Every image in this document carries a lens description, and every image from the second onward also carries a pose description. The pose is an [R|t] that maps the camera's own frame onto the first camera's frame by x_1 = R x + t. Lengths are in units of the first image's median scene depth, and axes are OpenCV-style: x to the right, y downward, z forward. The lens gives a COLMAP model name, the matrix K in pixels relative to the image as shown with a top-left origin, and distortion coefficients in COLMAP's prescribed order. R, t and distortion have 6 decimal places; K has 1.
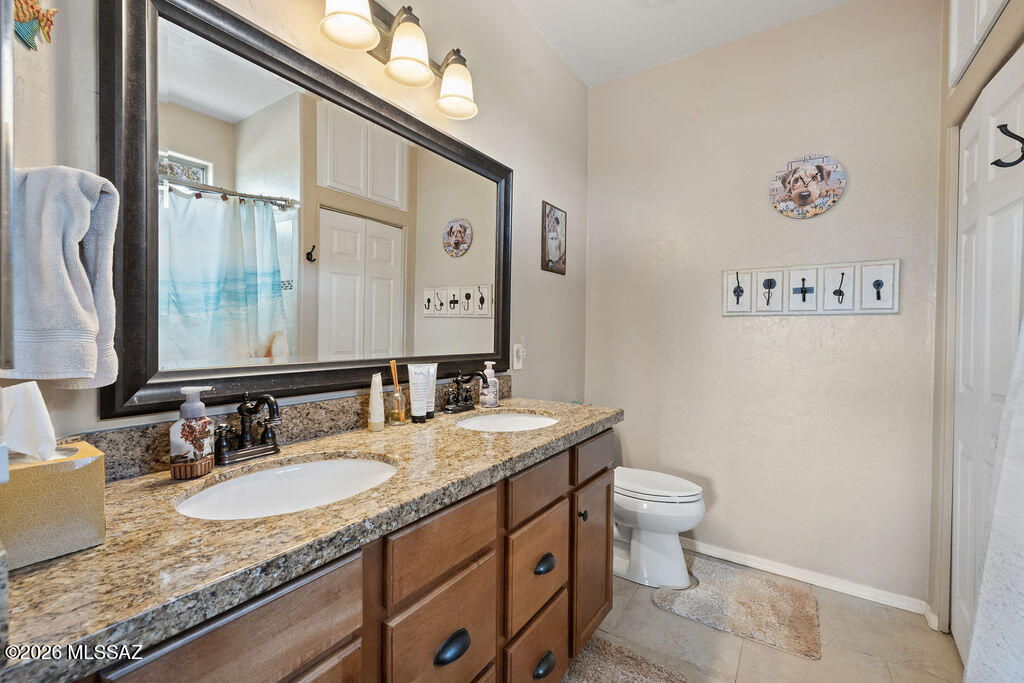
lens RADIAL K [[432.2, 0, 510.6], [0, 432.2, 338.5], [0, 0, 1]] dist [-0.000620, -0.000043]
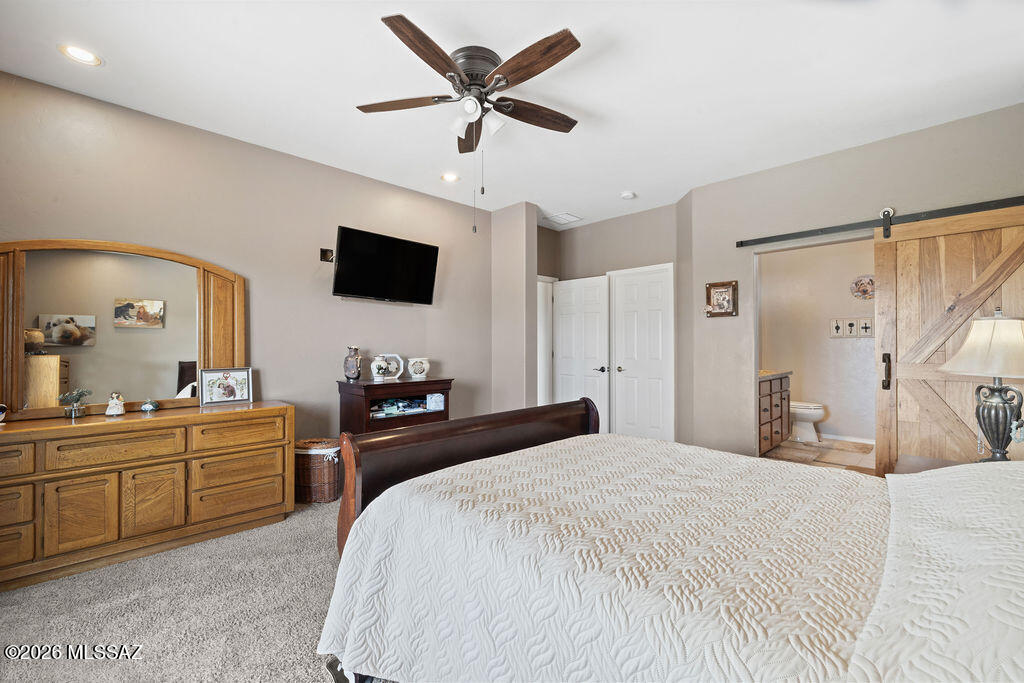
lens RADIAL K [[432.2, 0, 514.2], [0, 432.2, 341.9], [0, 0, 1]] dist [-0.000620, -0.000043]
pose [[0.976091, -0.014134, -0.216902, -0.786699], [0.009117, 0.999668, -0.024112, 0.014090], [0.217170, 0.021558, 0.975896, -1.920260]]
